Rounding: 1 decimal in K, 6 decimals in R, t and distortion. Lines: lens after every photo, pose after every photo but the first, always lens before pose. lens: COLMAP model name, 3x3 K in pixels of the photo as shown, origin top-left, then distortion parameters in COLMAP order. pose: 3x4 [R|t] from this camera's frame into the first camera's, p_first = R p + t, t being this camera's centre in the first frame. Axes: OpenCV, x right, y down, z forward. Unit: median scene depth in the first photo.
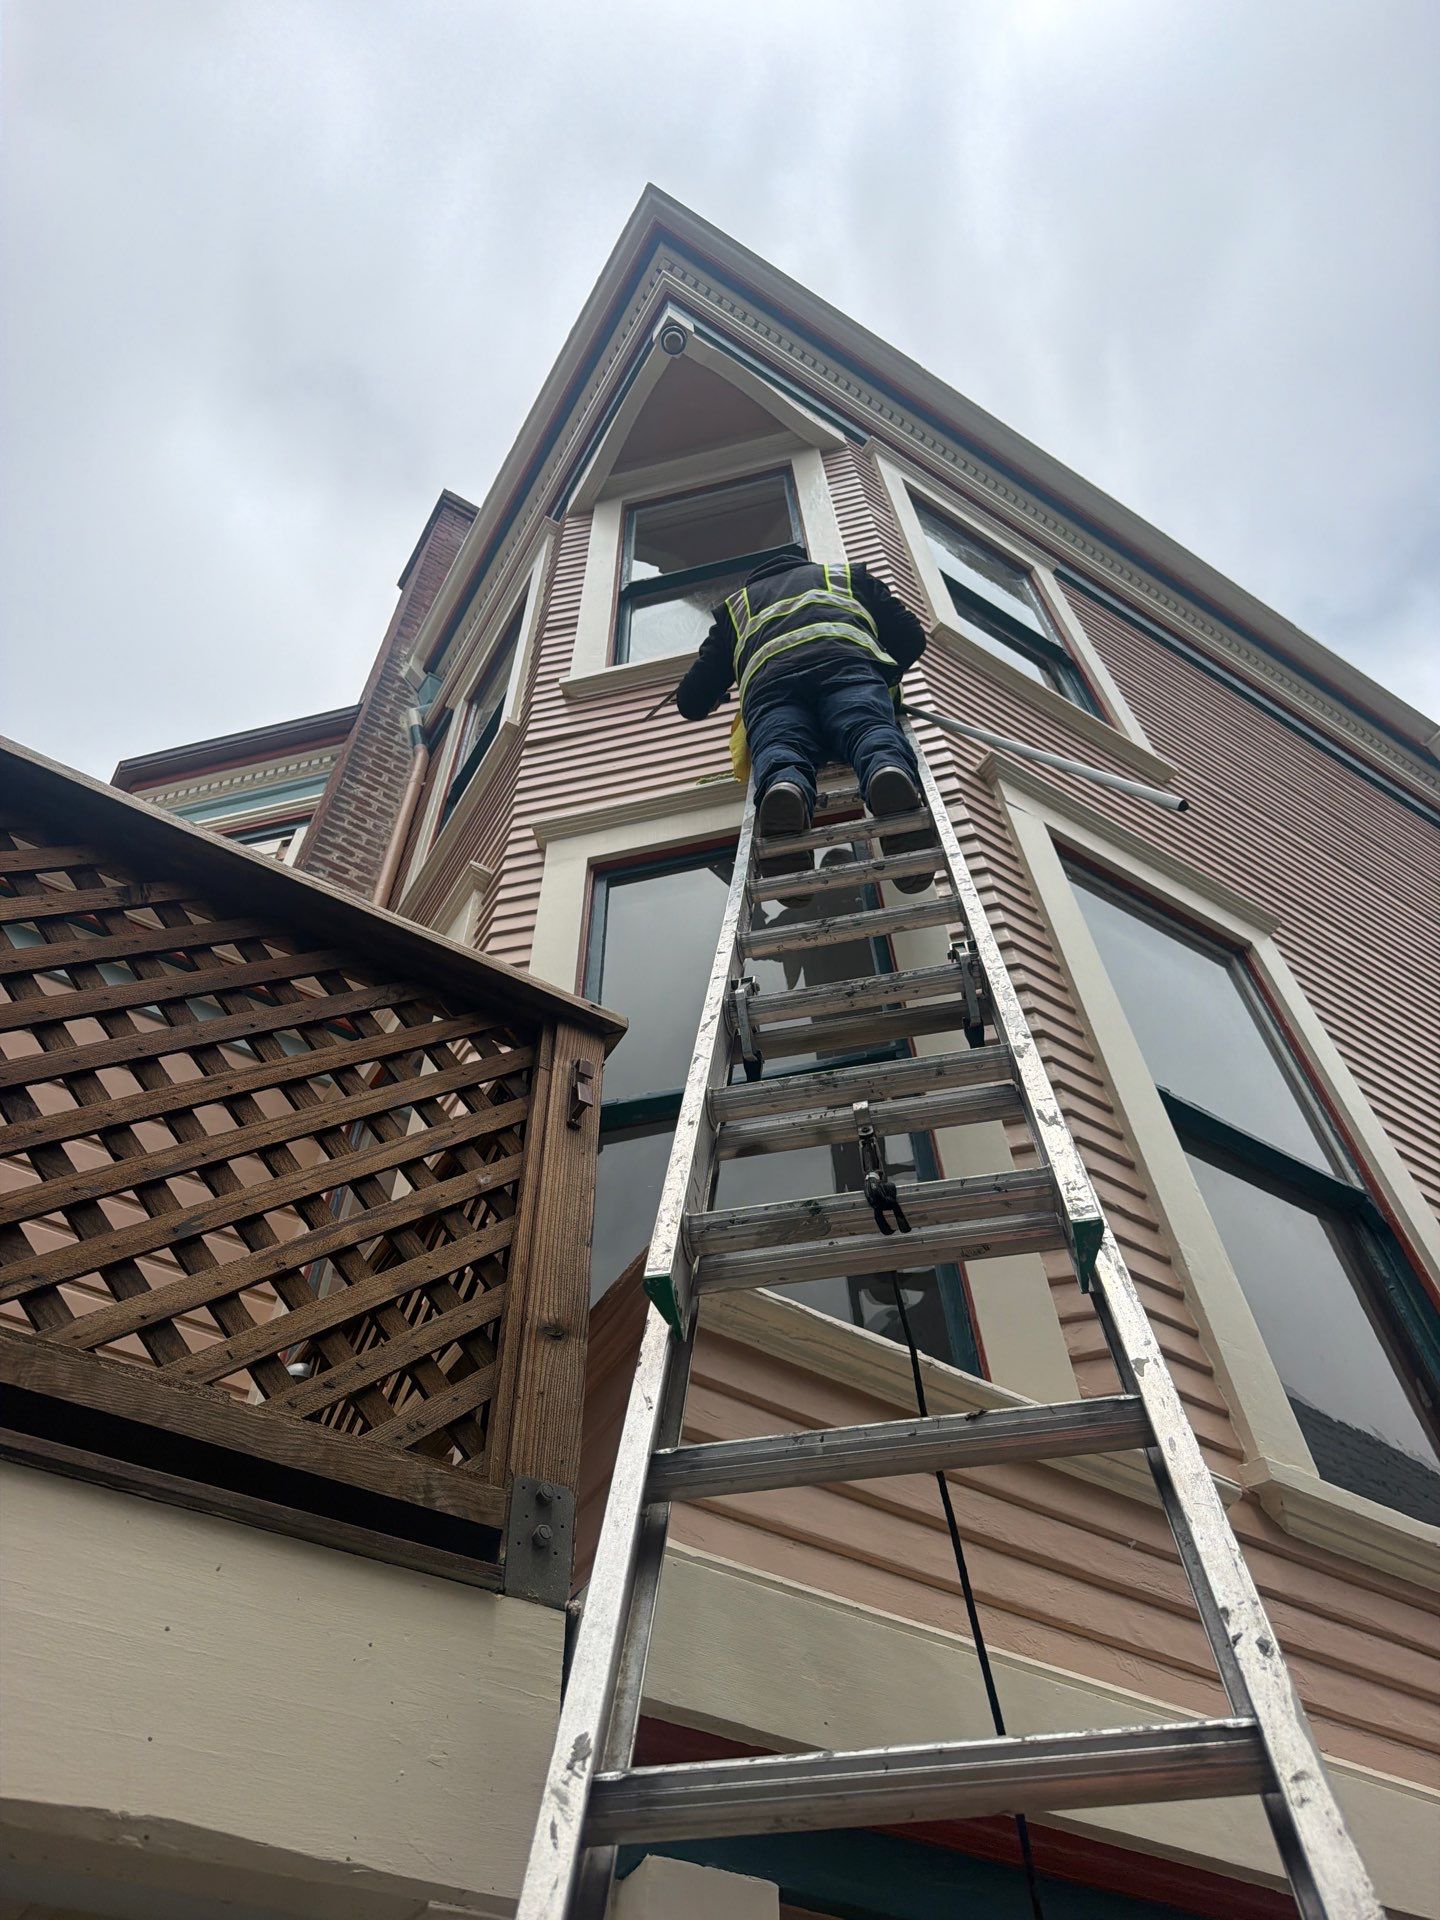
lens RADIAL K [[1358.1, 0, 720.0], [0, 1358.1, 960.0], [0, 0, 1]] dist [0.025647, -0.000617]
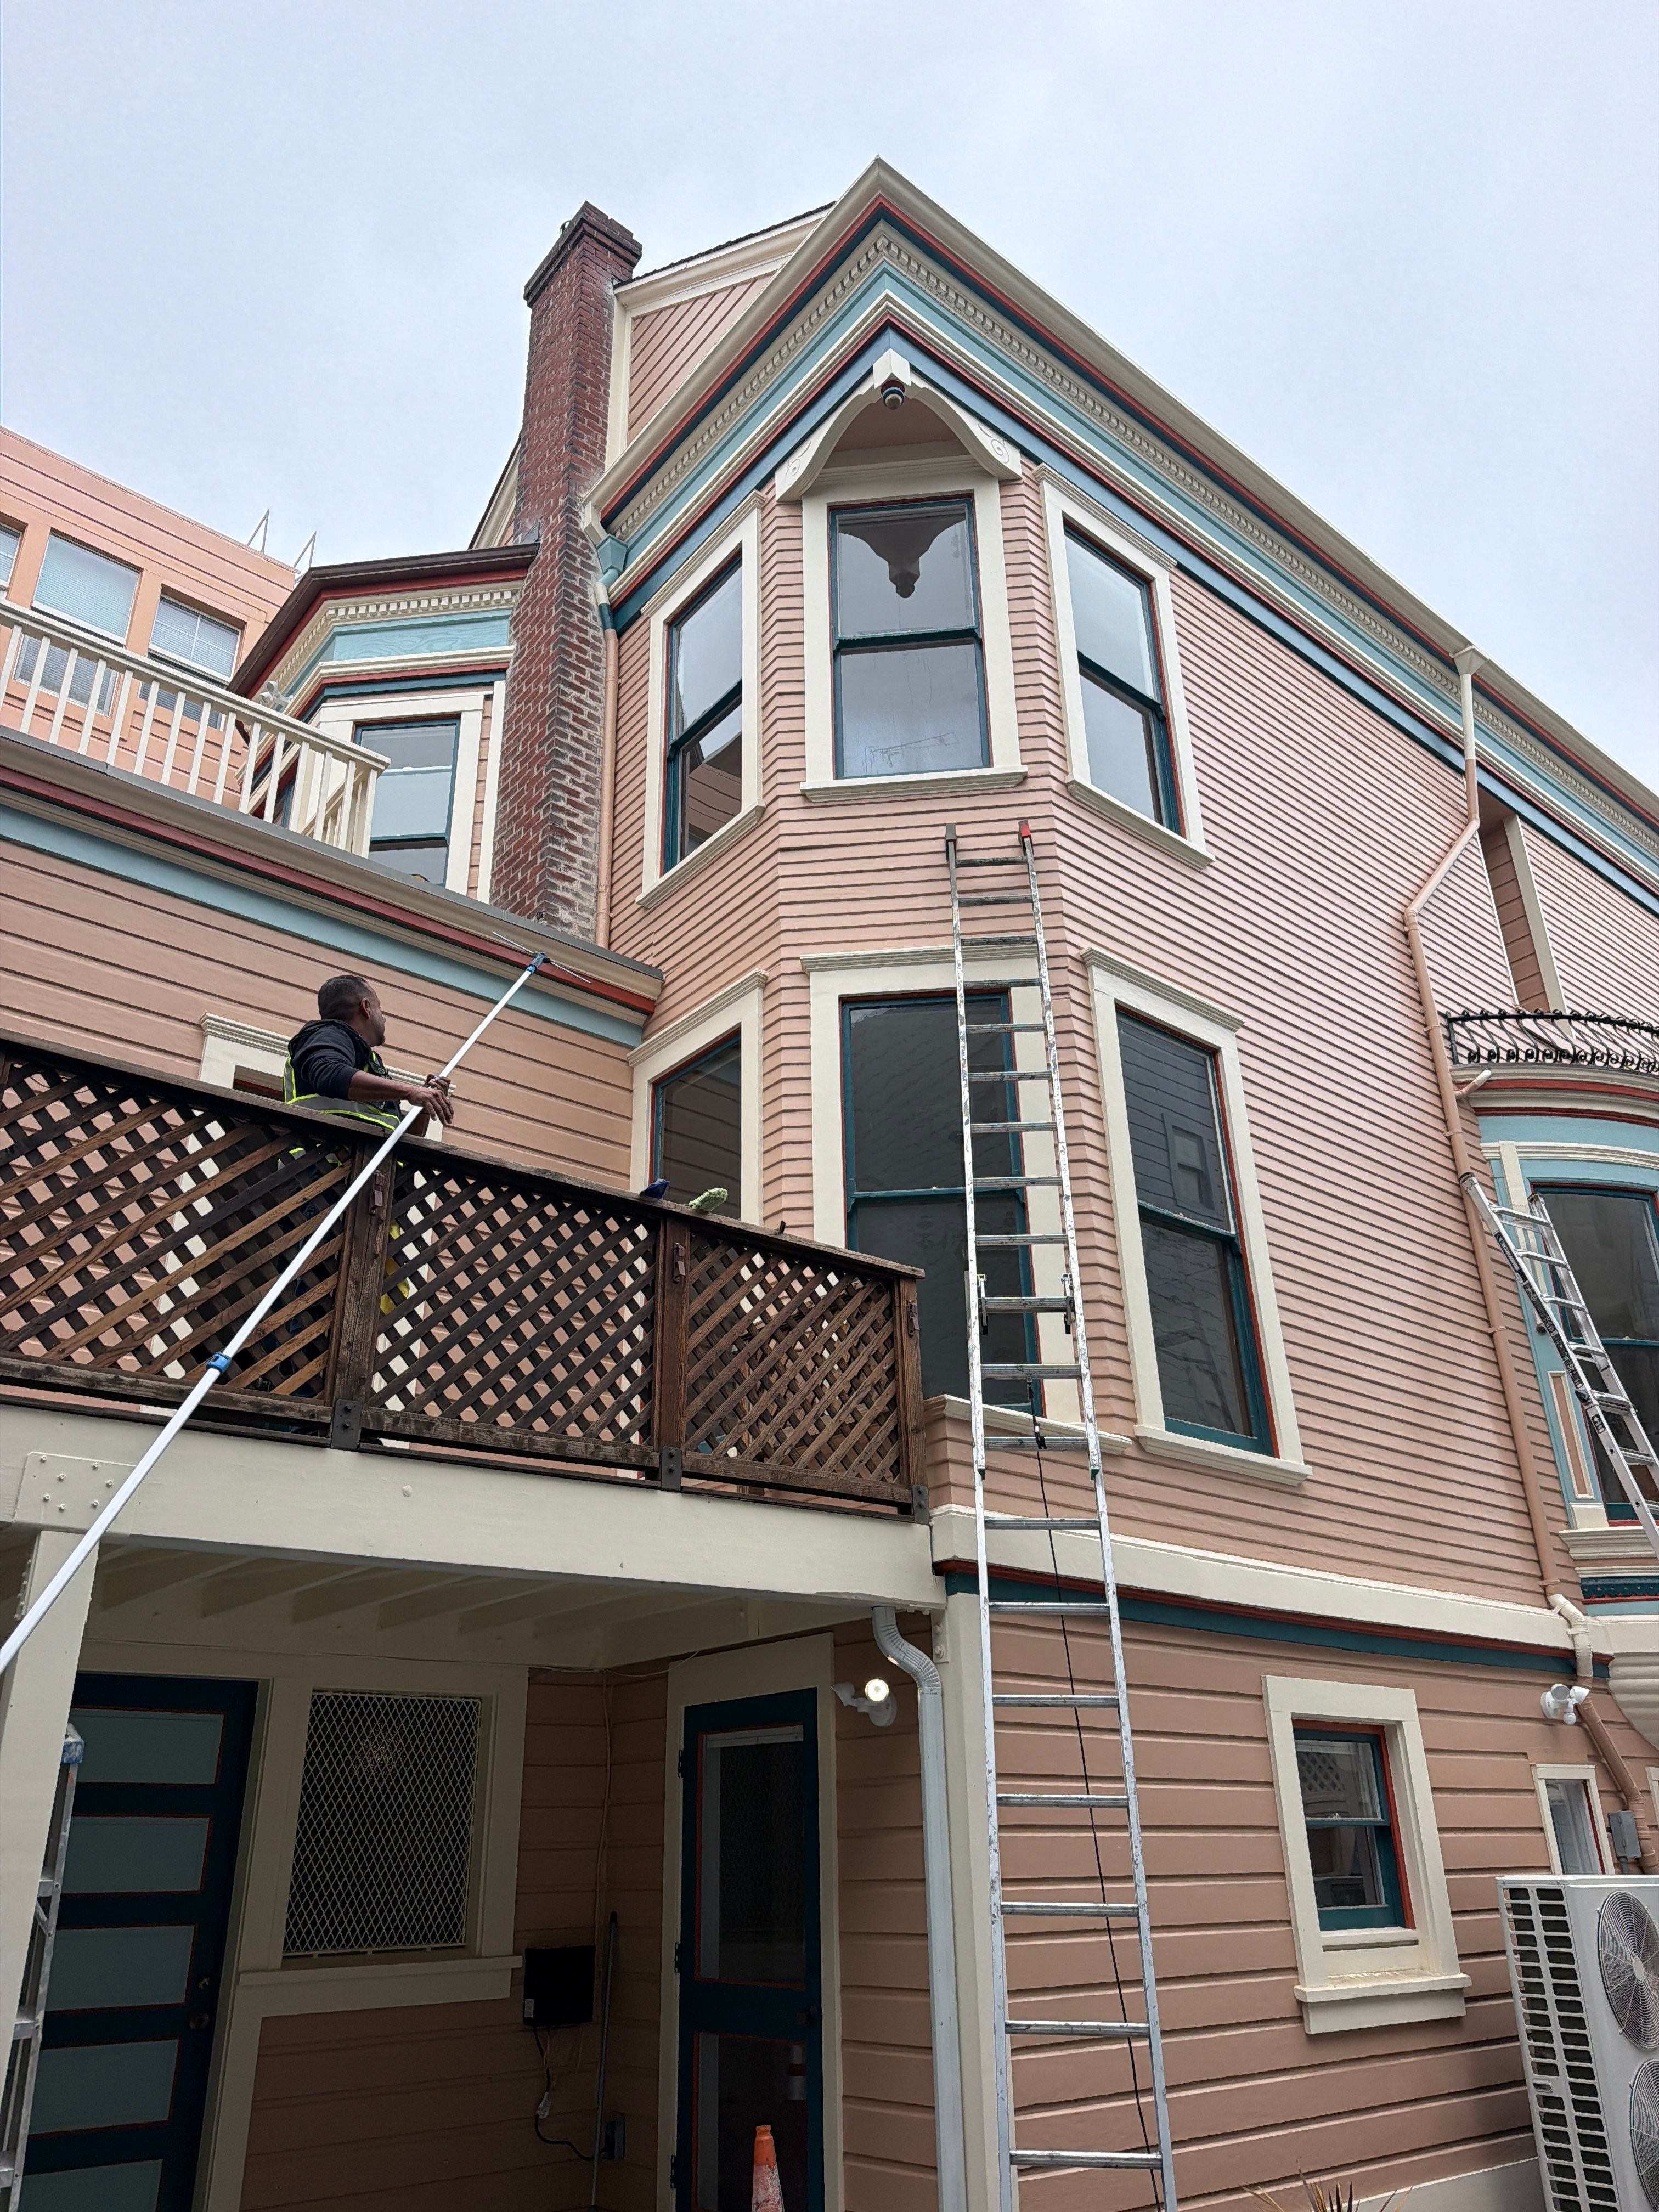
lens RADIAL K [[1572.5, 0, 829.5], [0, 1572.5, 1106.0], [0, 0, 1]] dist [0.065231, -0.000272]
pose [[0.990605, 0.062567, 0.121605, -0.195153], [-0.111406, 0.884918, 0.452226, -0.478949], [-0.079316, -0.461525, 0.883574, -0.432611]]
